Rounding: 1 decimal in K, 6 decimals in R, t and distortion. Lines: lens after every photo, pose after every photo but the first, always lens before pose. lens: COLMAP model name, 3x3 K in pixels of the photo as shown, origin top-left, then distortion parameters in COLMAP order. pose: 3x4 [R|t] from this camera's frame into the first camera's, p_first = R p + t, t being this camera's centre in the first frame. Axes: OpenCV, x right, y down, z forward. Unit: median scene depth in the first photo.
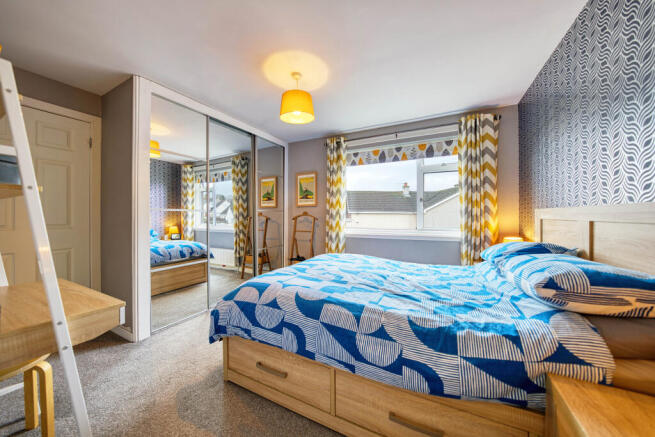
lens RADIAL K [[229.7, 0, 327.3], [0, 229.7, 217.5], [0, 0, 1]] dist [-0.000908, 0.000021]
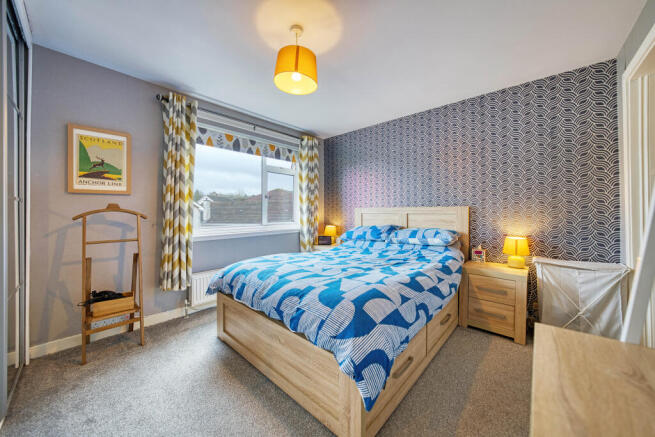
lens RADIAL K [[236.4, 0, 330.2], [0, 236.4, 212.9], [0, 0, 1]] dist [-0.014049, 0.000269]
pose [[0.263195, -0.000543, 0.964742, -0.557781], [0.010912, 0.999938, -0.002414, 0.002351], [-0.964681, 0.011162, 0.263185, 0.442040]]
